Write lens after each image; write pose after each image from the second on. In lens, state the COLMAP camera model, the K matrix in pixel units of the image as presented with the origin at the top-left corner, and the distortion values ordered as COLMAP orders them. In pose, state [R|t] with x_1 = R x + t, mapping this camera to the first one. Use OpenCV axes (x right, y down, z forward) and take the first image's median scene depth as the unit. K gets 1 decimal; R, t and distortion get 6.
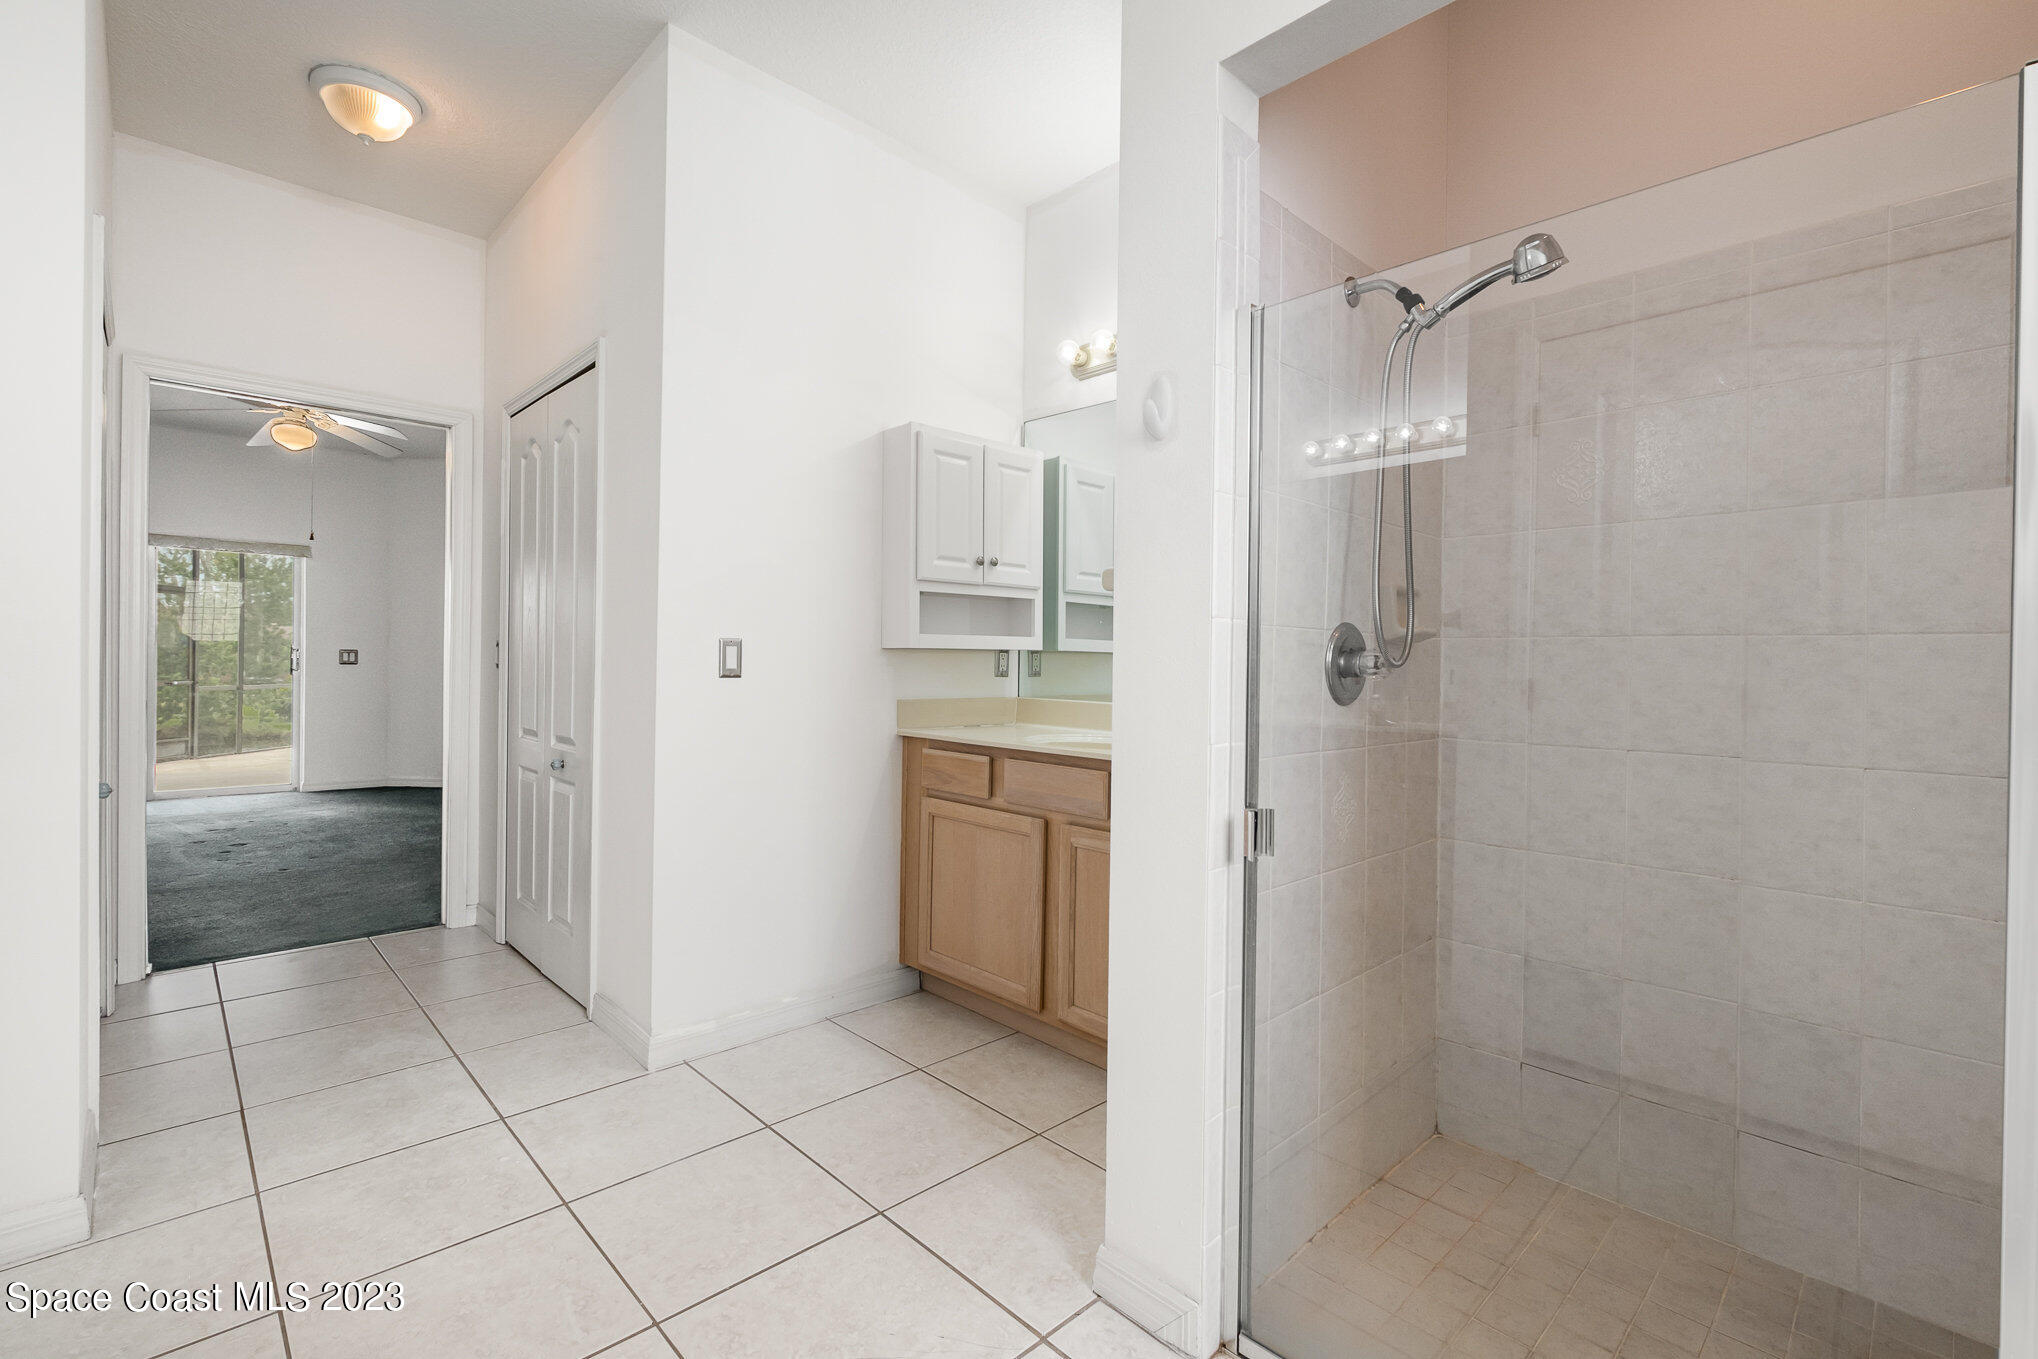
lens RADIAL K [[881.4, 0, 1023.4], [0, 881.4, 669.2], [0, 0, 1]] dist [-0.000716, -0.000126]
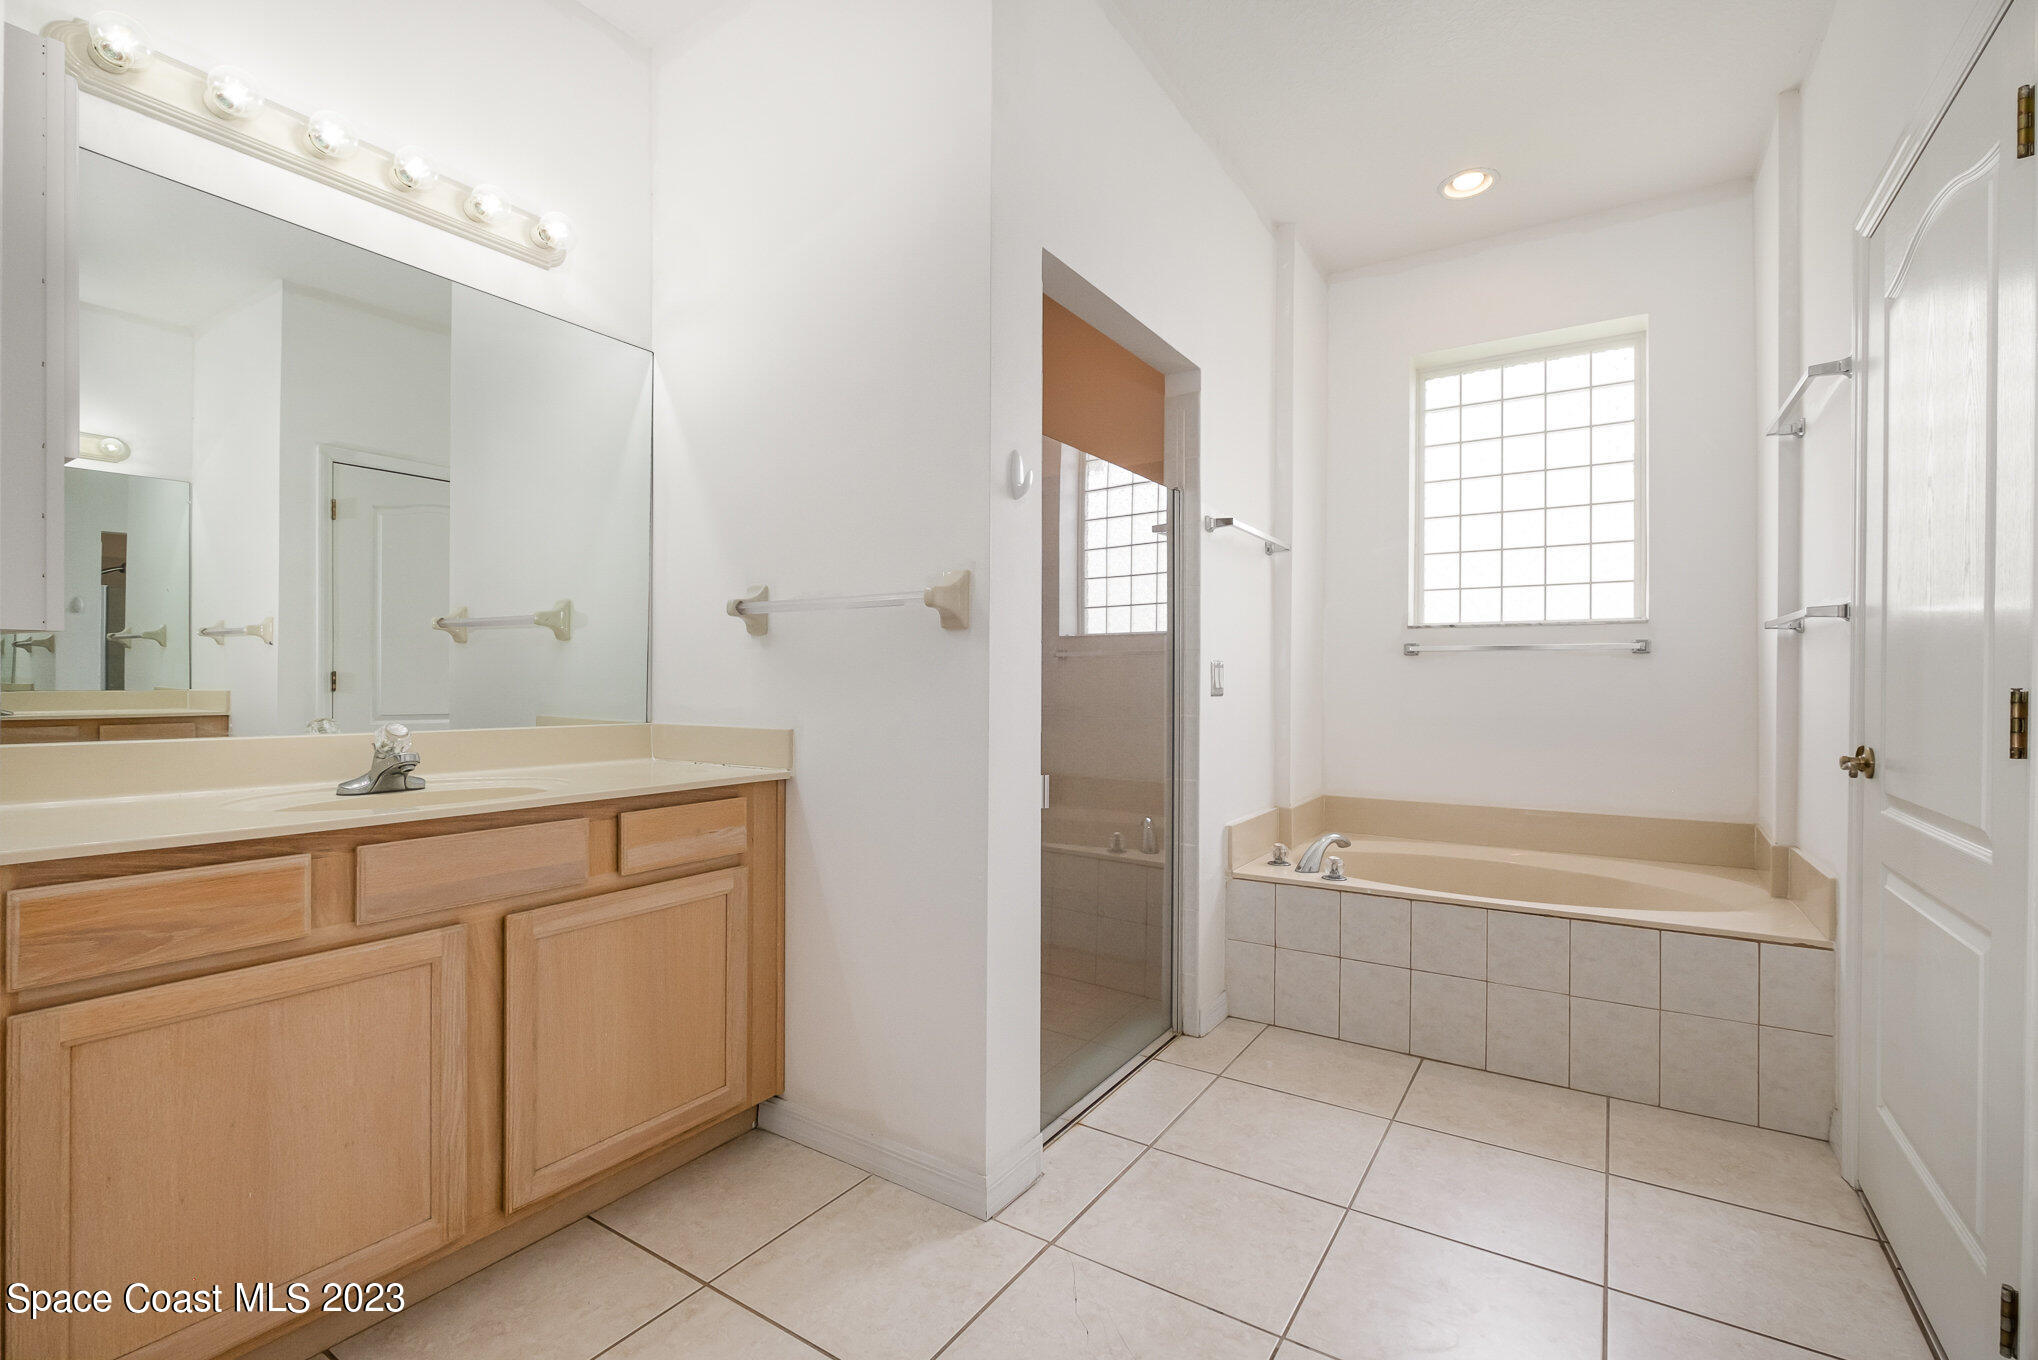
lens RADIAL K [[881.4, 0, 1023.1], [0, 881.4, 683.6], [0, 0, 1]] dist [-0.000716, -0.000126]
pose [[-0.205454, -0.010208, 0.978613, -0.619533], [0.005013, 0.999922, 0.011483, -0.003882], [-0.978654, 0.007265, -0.205387, 0.688515]]
